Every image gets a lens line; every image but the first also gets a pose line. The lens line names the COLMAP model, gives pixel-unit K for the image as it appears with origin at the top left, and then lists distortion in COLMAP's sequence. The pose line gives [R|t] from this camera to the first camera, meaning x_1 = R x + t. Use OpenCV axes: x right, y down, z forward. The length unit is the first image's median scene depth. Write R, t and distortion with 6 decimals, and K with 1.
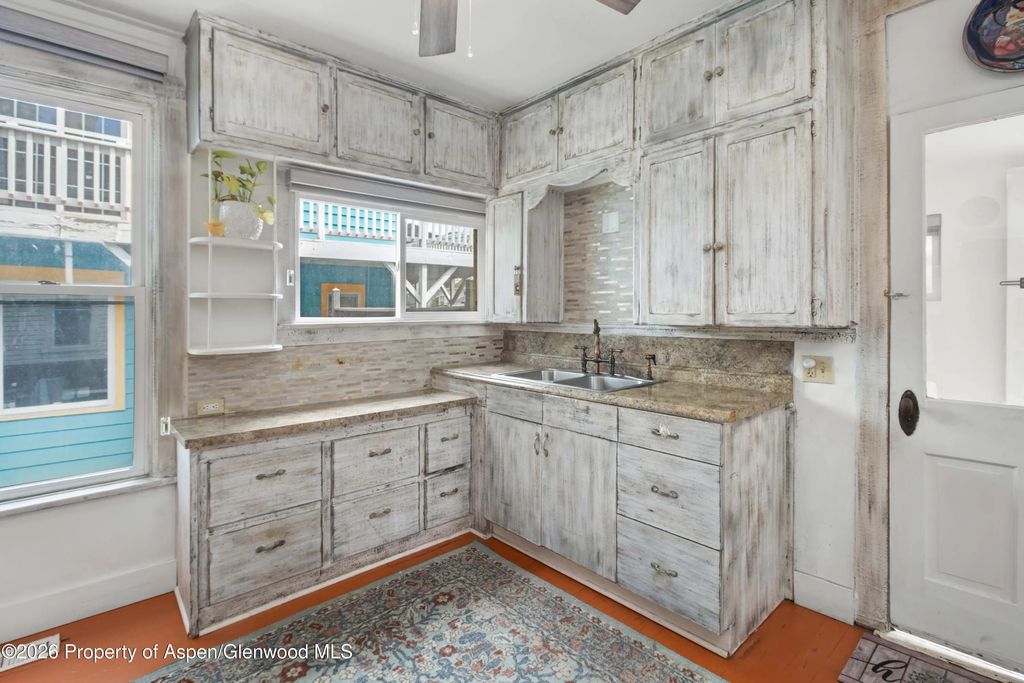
lens RADIAL K [[497.0, 0, 511.4], [0, 497.0, 310.6], [0, 0, 1]] dist [-0.000764, -0.000343]
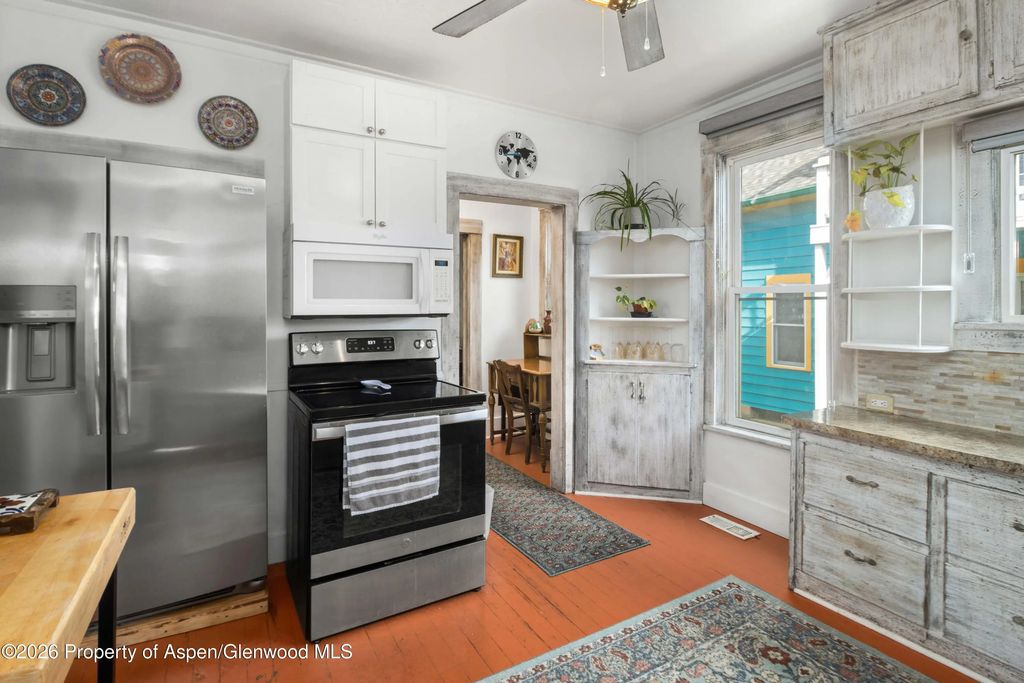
lens RADIAL K [[481.6, 0, 513.7], [0, 481.6, 302.4], [0, 0, 1]] dist [-0.002204, -0.000626]
pose [[-0.190250, 0.002983, -0.981731, 0.490330], [0.003853, 0.999990, 0.002292, -0.010373], [0.981728, -0.003347, -0.190259, 0.495517]]
